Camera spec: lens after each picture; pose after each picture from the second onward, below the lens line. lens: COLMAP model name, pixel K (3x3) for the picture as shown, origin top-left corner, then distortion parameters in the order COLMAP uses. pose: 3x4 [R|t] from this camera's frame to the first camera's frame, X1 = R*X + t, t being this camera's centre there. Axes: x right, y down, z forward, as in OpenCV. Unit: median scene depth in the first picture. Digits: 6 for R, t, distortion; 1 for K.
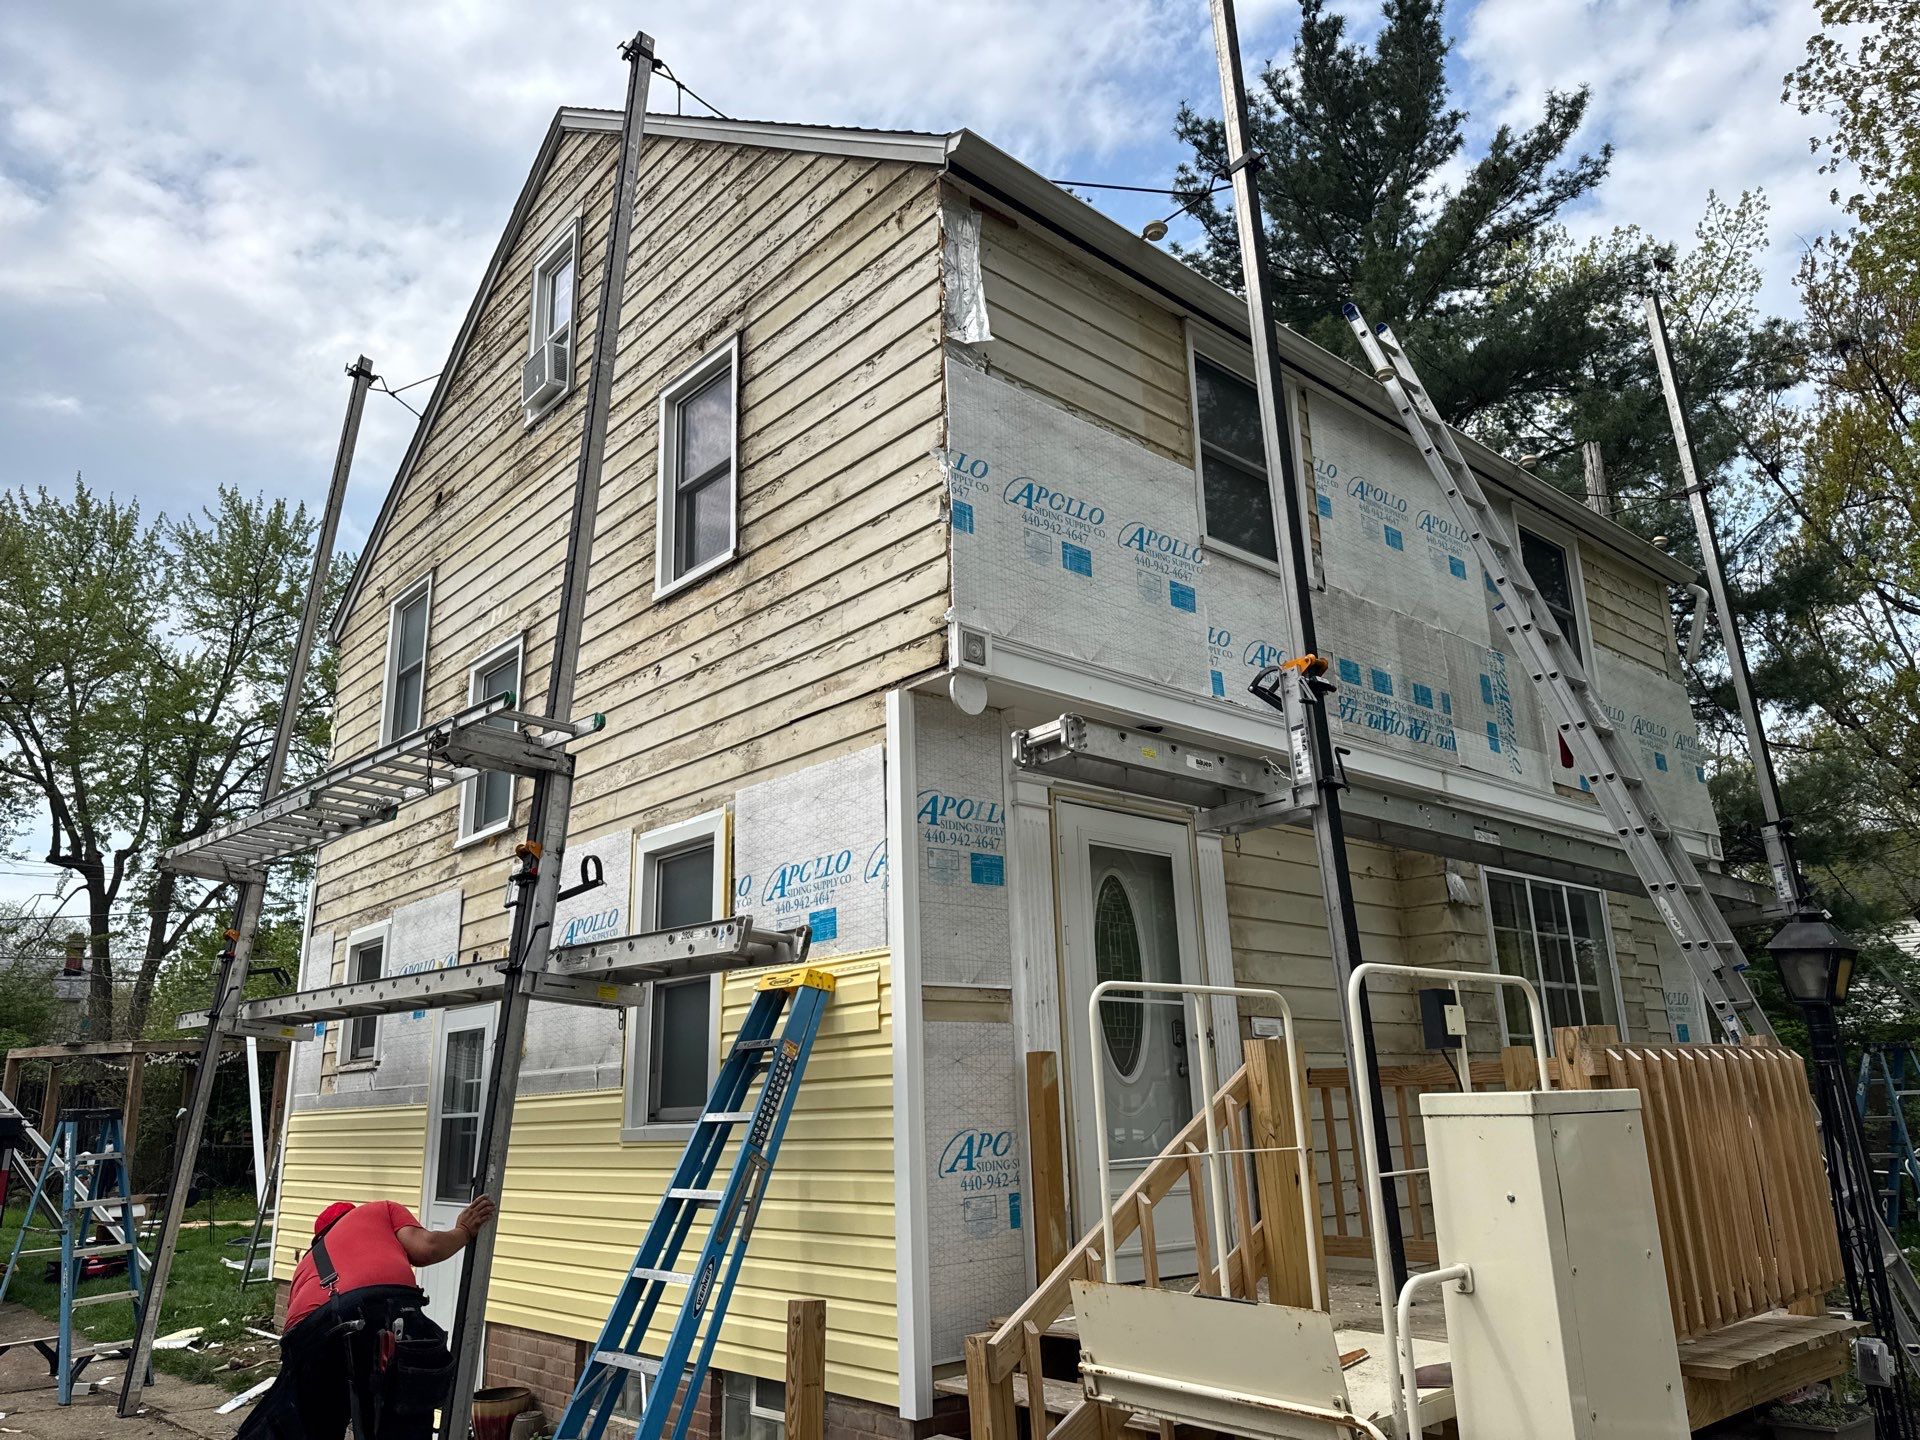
lens RADIAL K [[1343.1, 0, 948.2], [0, 1343.1, 723.0], [0, 0, 1]] dist [0.070503, -0.086911]
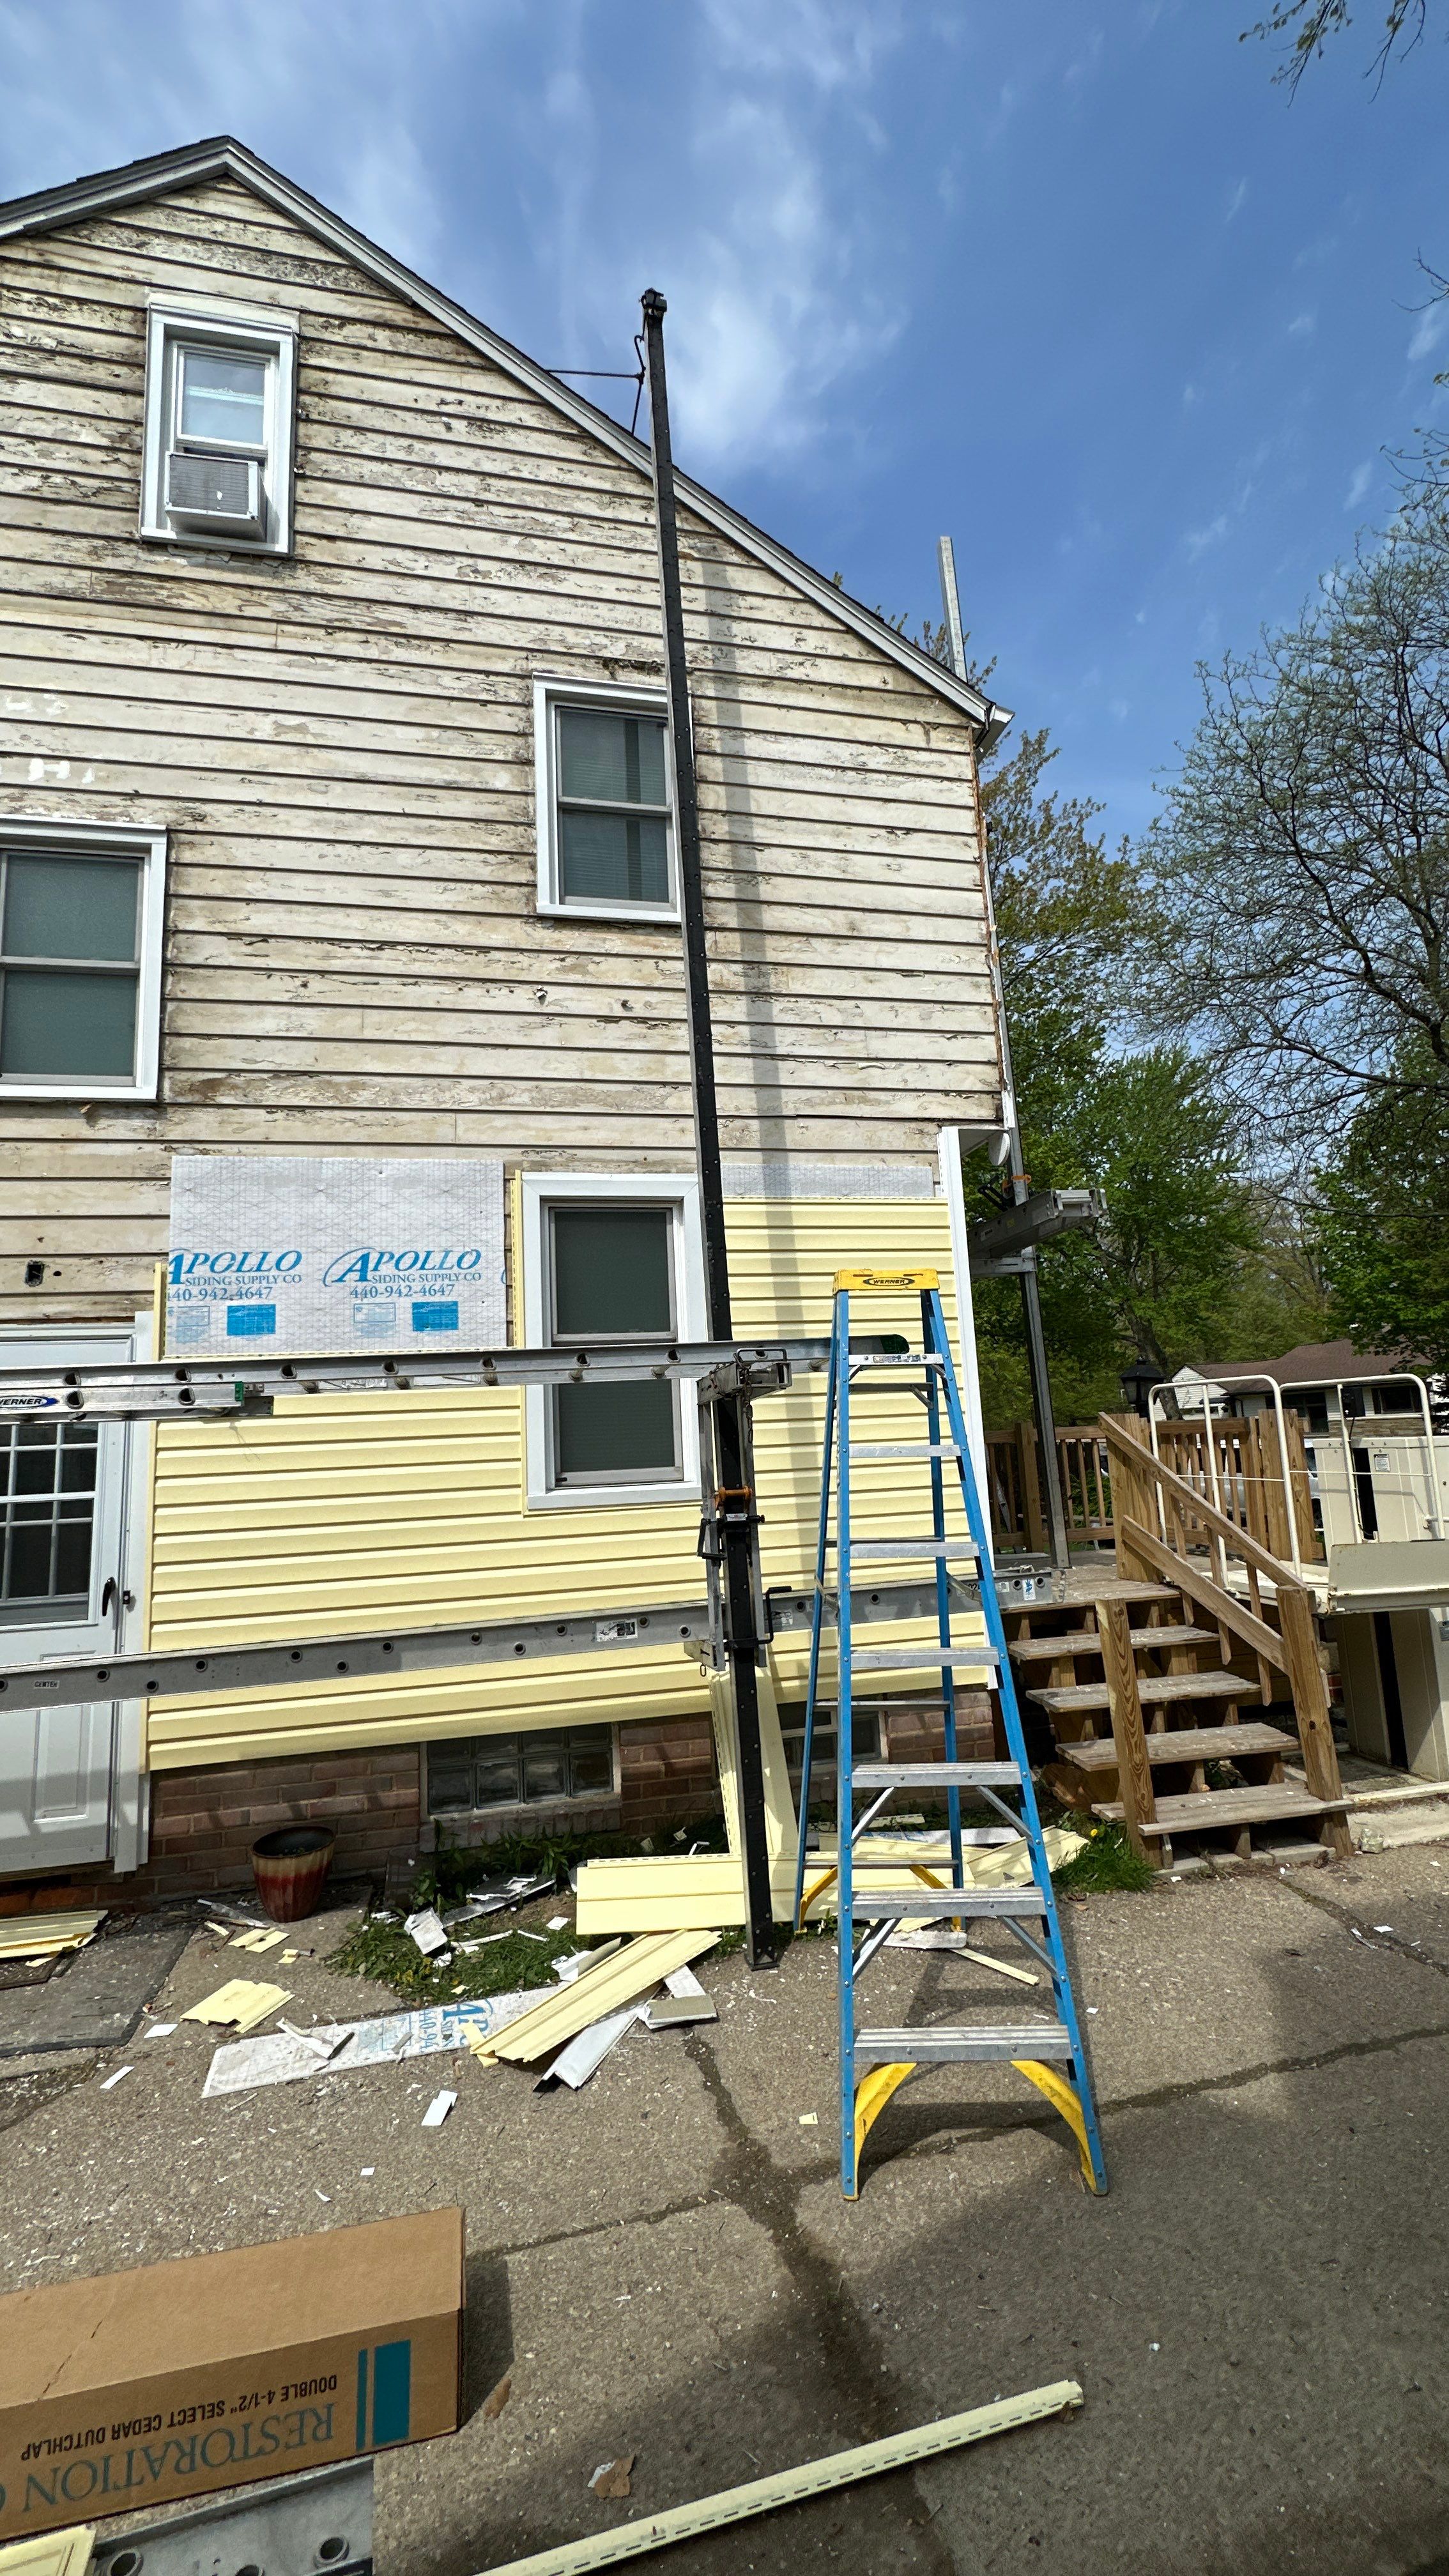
lens RADIAL K [[1027.8, 0, 724.5], [0, 1027.8, 1288.0], [0, 0, 1]] dist [0.001732, 0.000242]
pose [[0.492961, 0.120300, 0.861694, -0.694527], [-0.208621, 0.977846, -0.017168, 0.132973], [-0.844670, -0.171304, 0.507137, 0.506005]]
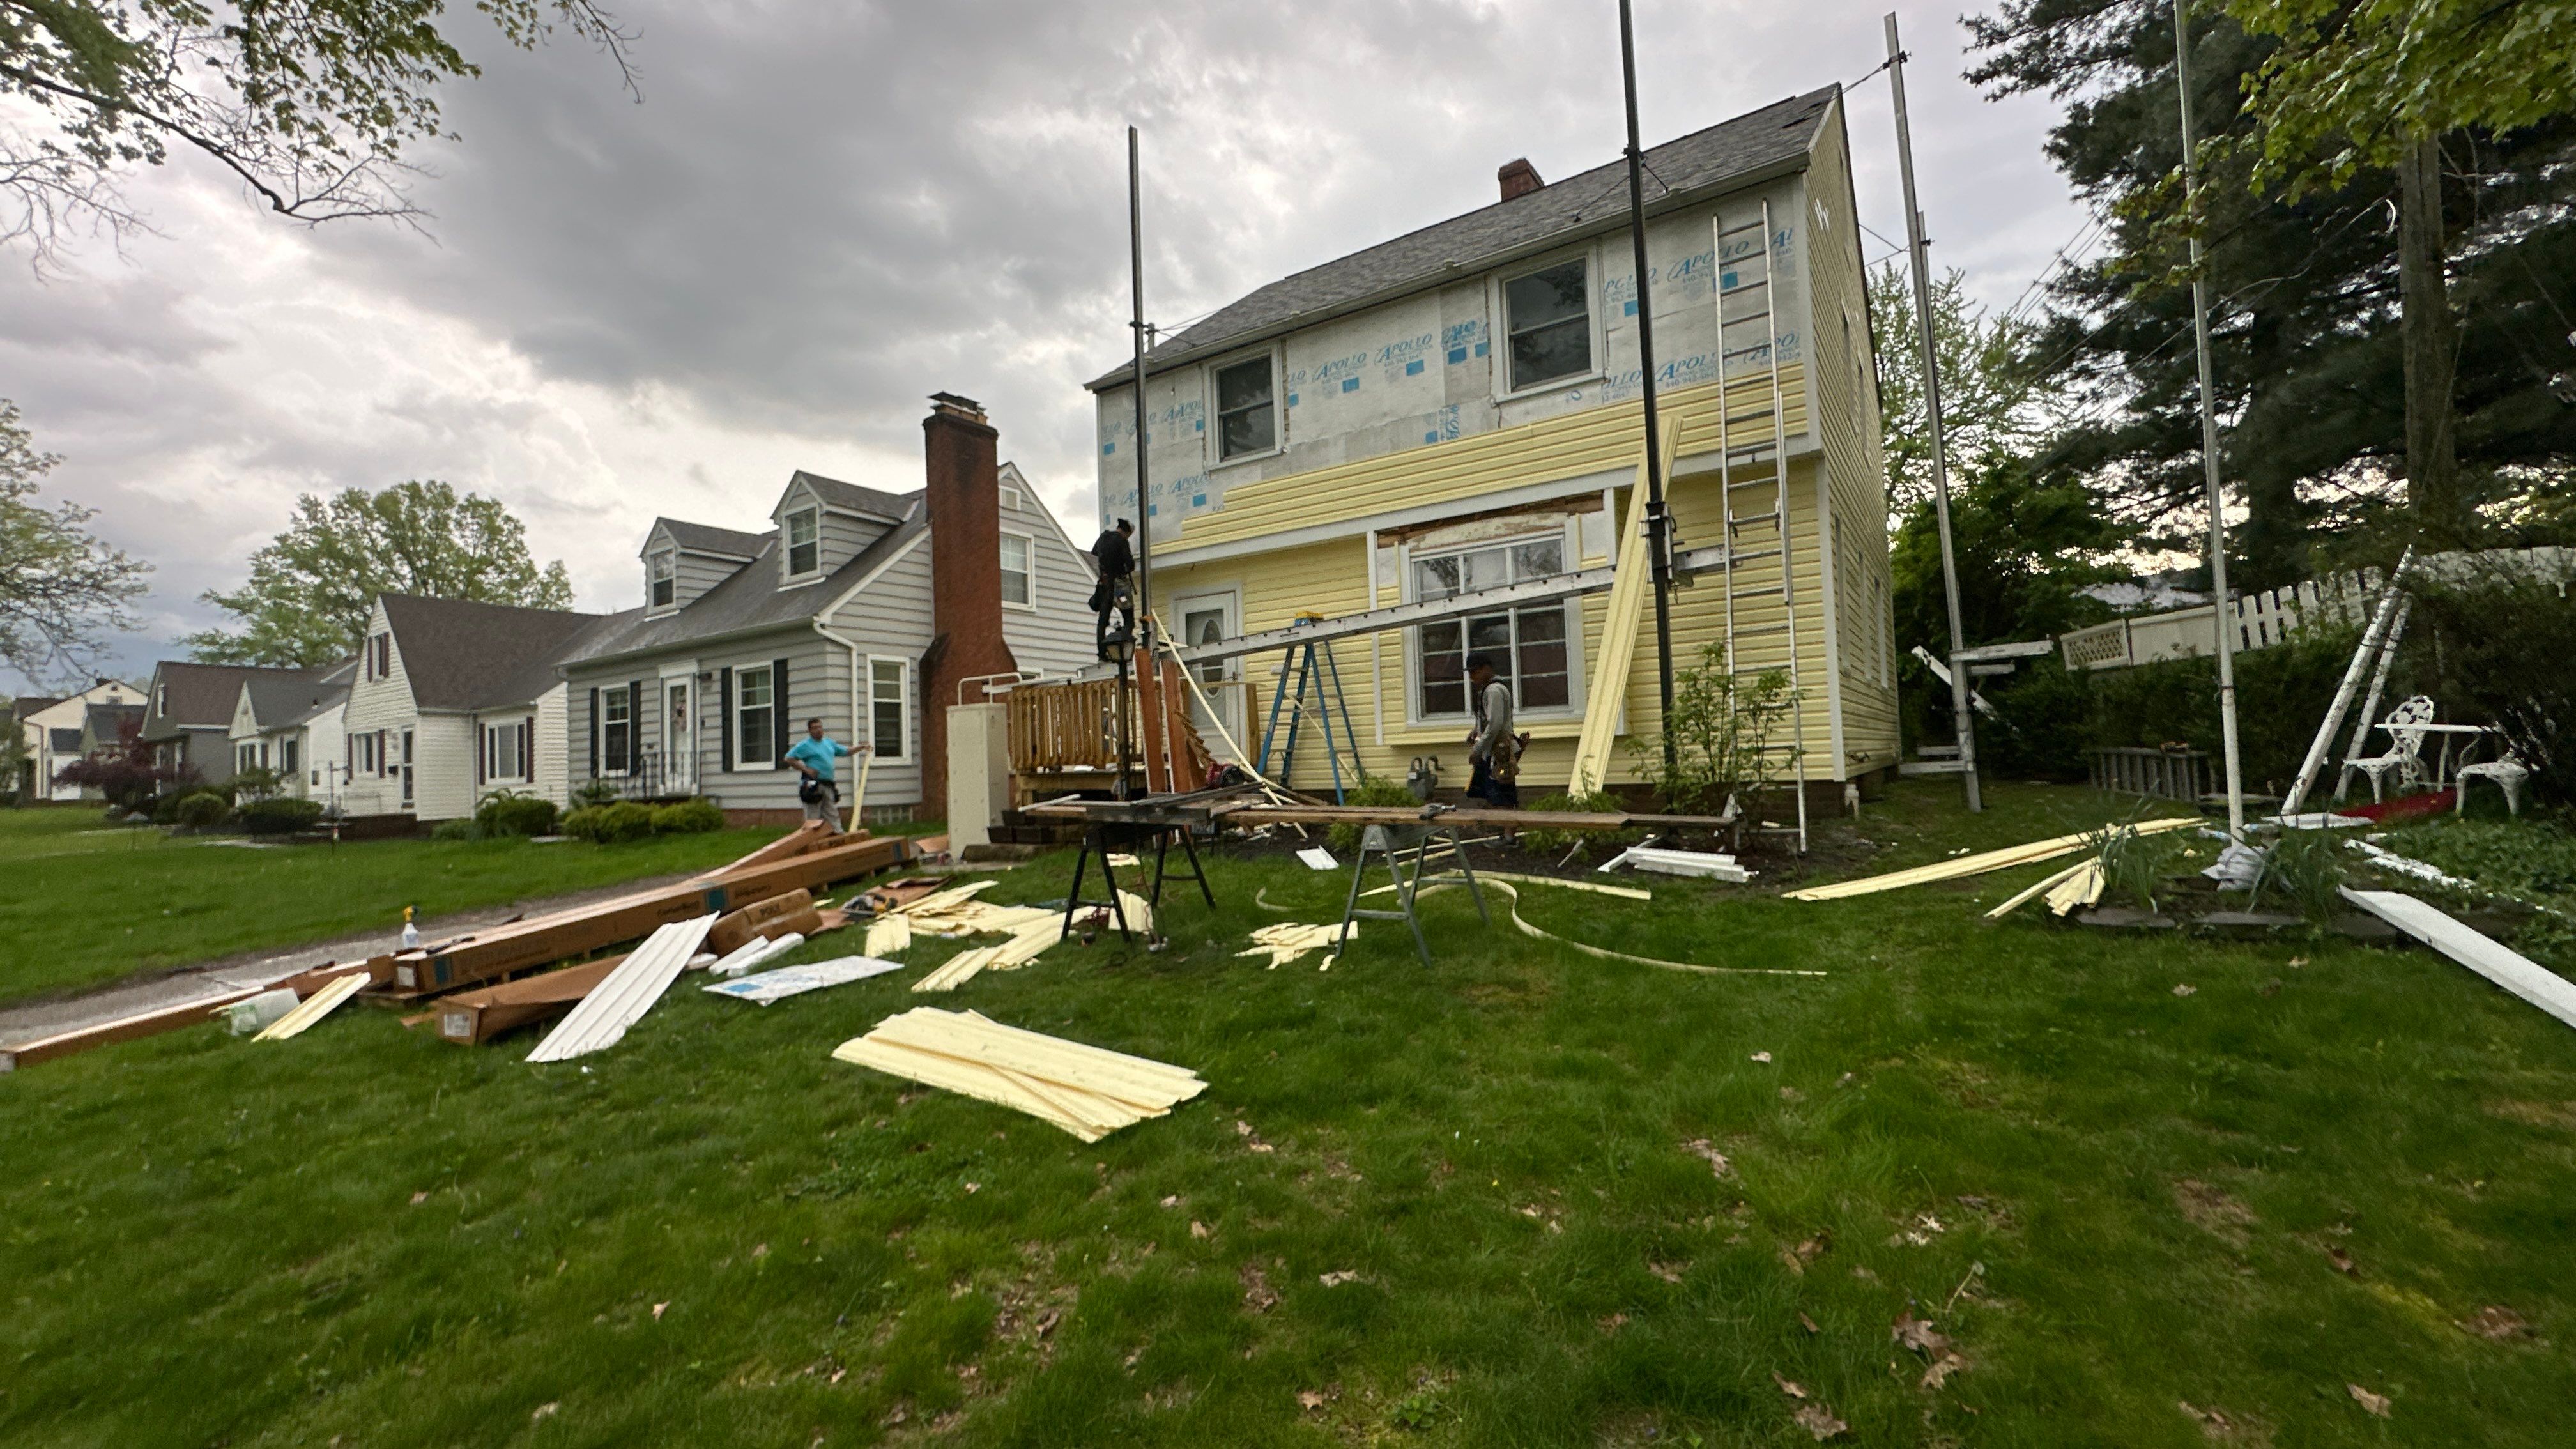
lens RADIAL K [[1011.5, 0, 1289.8], [0, 1011.5, 733.2], [0, 0, 1]] dist [-0.002255, -0.000180]
pose [[0.253391, -0.010499, -0.967307, 1.697439], [0.292384, 0.954004, 0.066237, 0.198537], [0.922120, -0.299609, 0.244806, 0.516428]]
